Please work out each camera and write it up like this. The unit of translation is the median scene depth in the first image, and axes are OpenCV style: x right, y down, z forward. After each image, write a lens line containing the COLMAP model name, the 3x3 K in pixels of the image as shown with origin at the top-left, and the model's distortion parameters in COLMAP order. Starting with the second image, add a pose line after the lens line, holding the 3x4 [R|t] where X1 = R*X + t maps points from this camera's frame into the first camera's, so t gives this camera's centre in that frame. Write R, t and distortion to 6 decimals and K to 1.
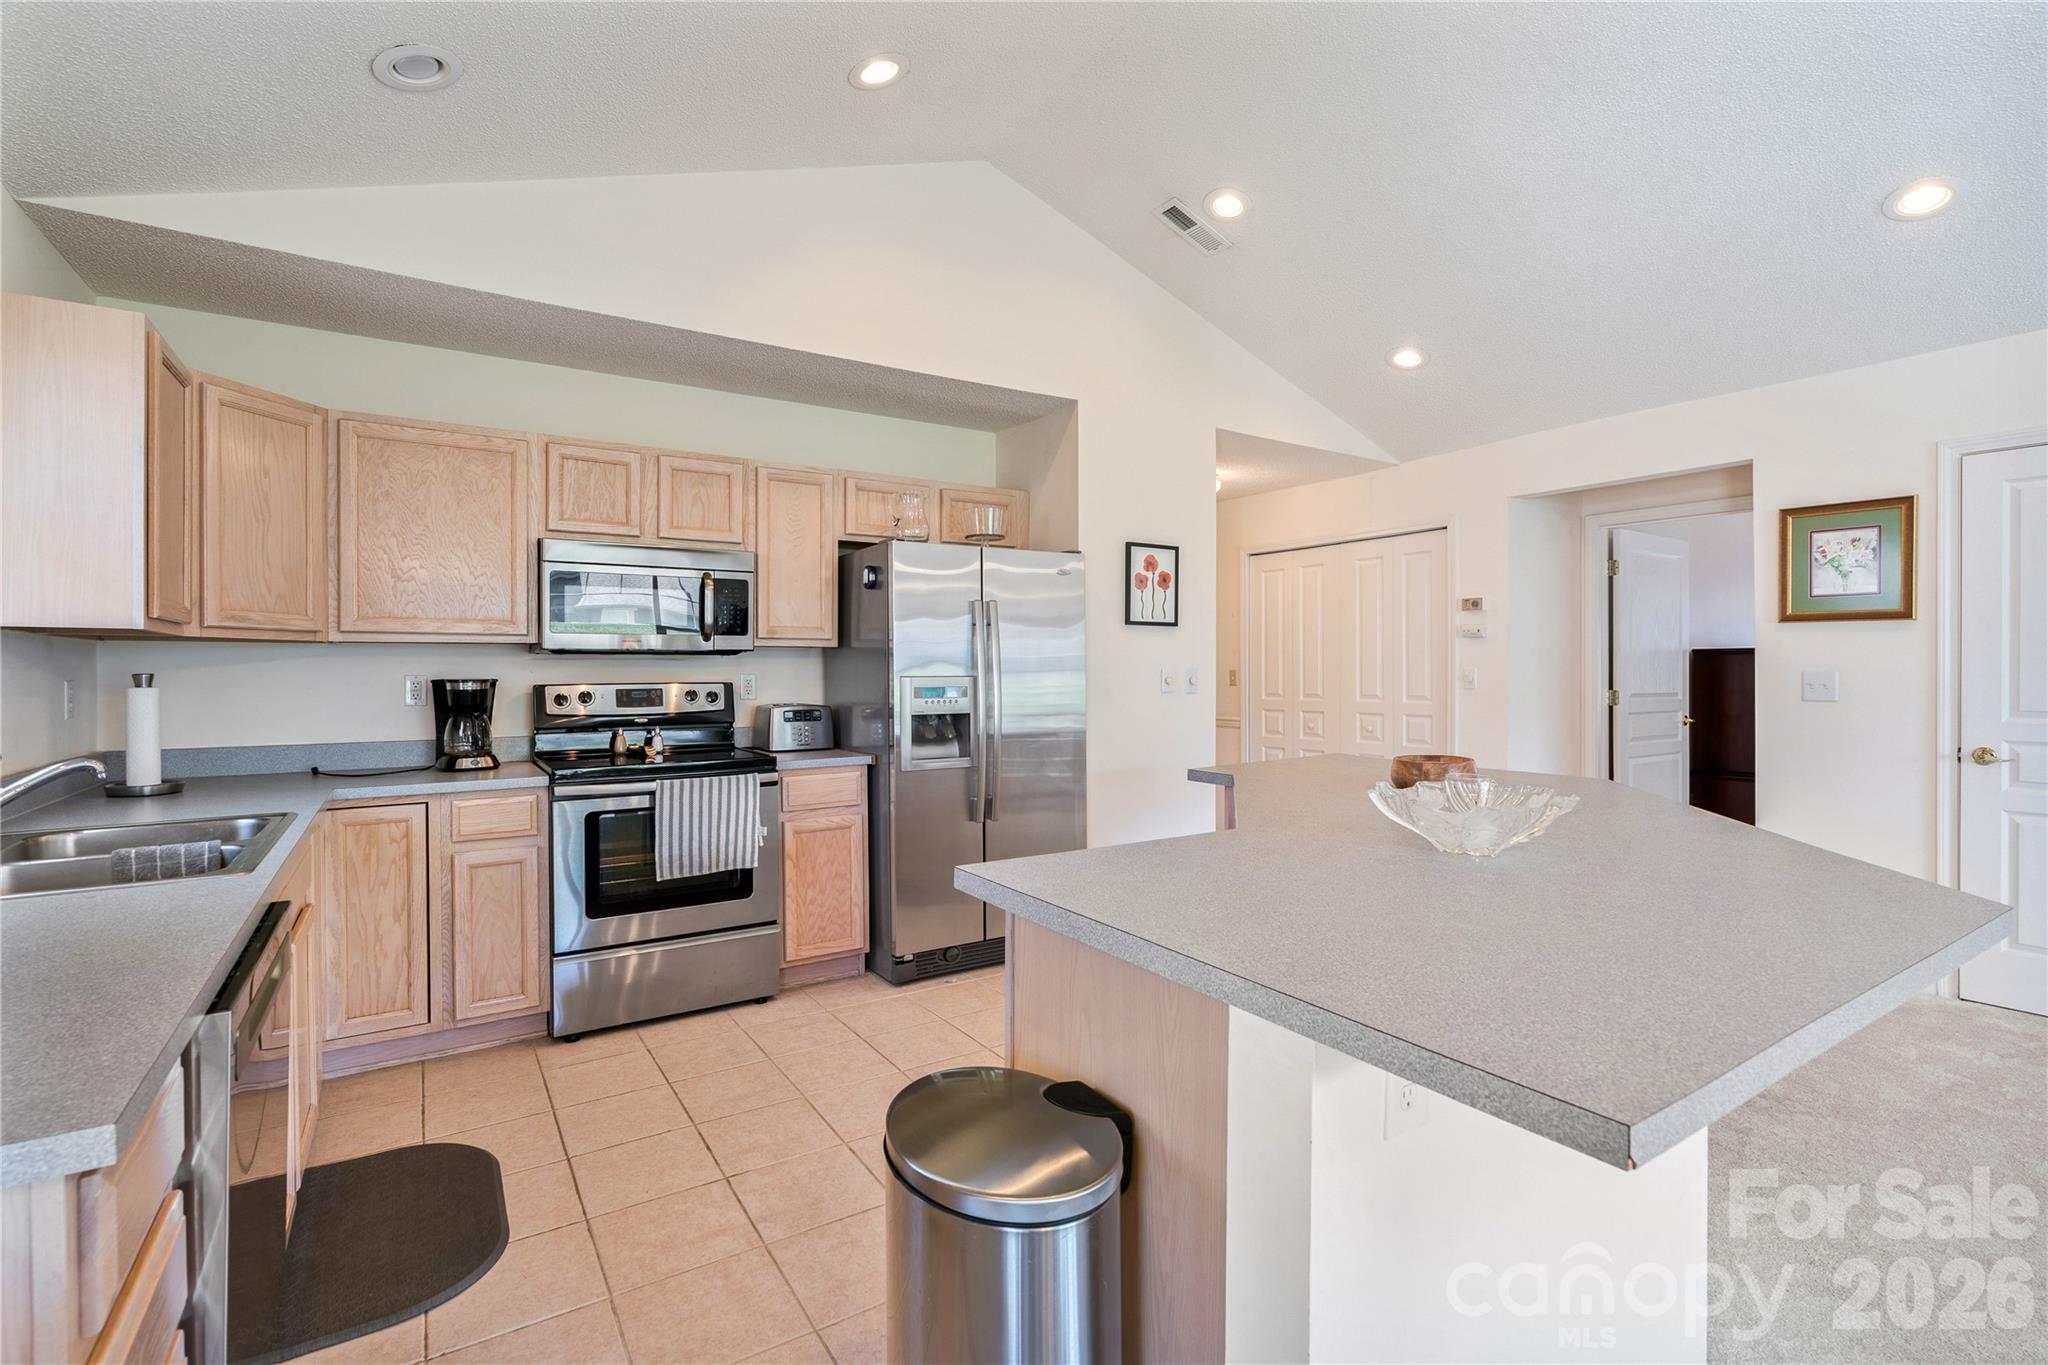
lens RADIAL K [[943.3, 0, 1023.6], [0, 943.3, 670.3], [0, 0, 1]] dist [-0.013397, 0.004114]
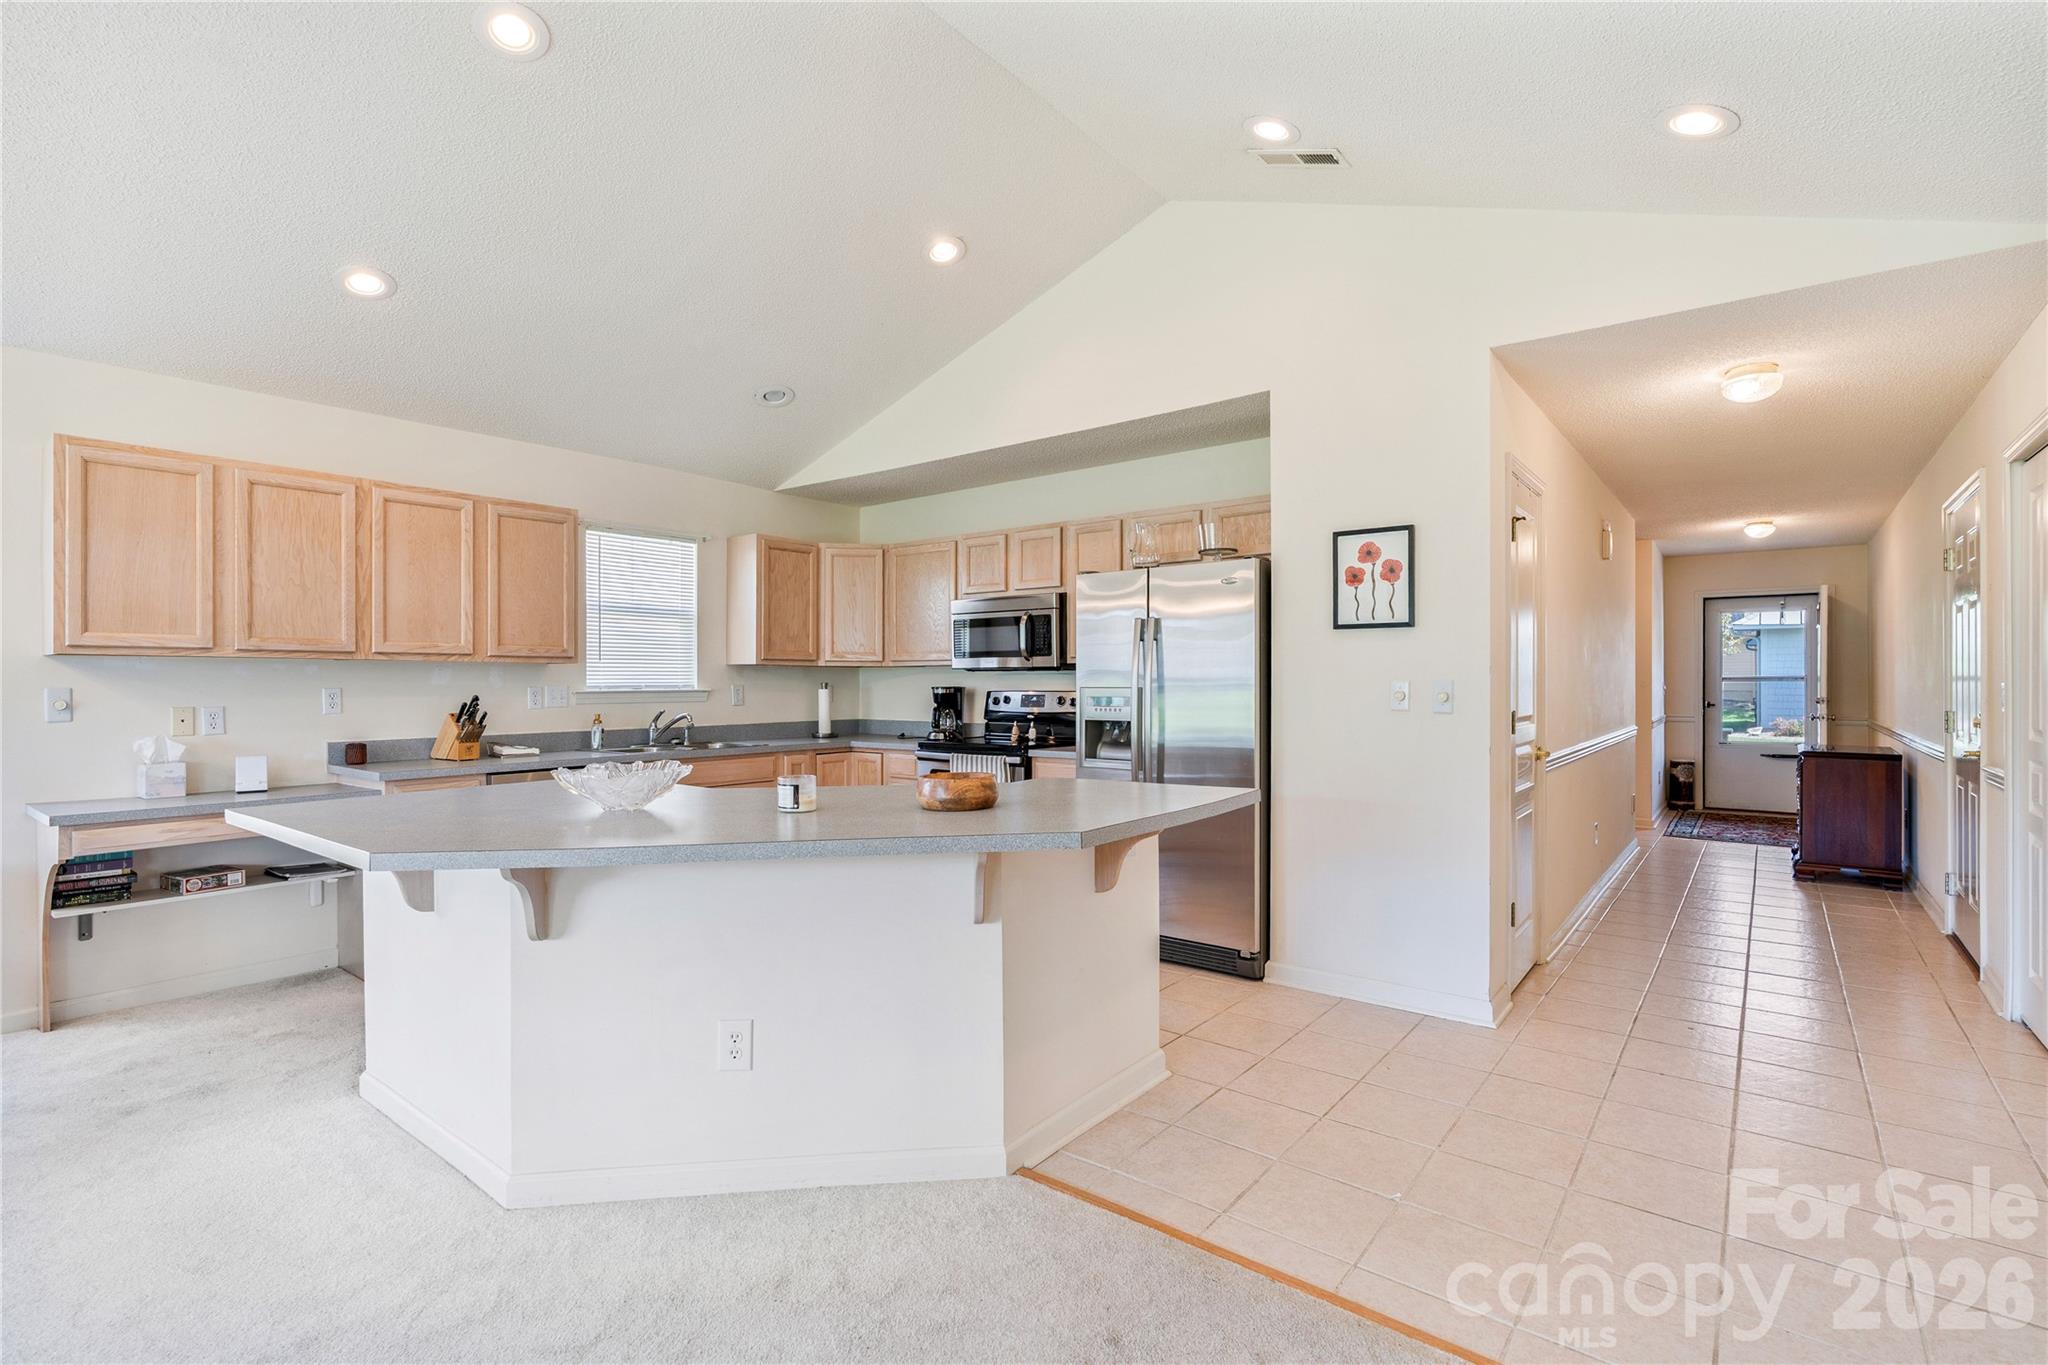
lens RADIAL K [[943.3, 0, 1032.2], [0, 943.3, 685.9], [0, 0, 1]] dist [-0.013397, 0.004114]
pose [[0.347863, 0.004598, -0.937534, 0.912893], [-0.002775, 0.999989, 0.003875, 0.000576], [0.937541, 0.001253, 0.347871, 0.498895]]
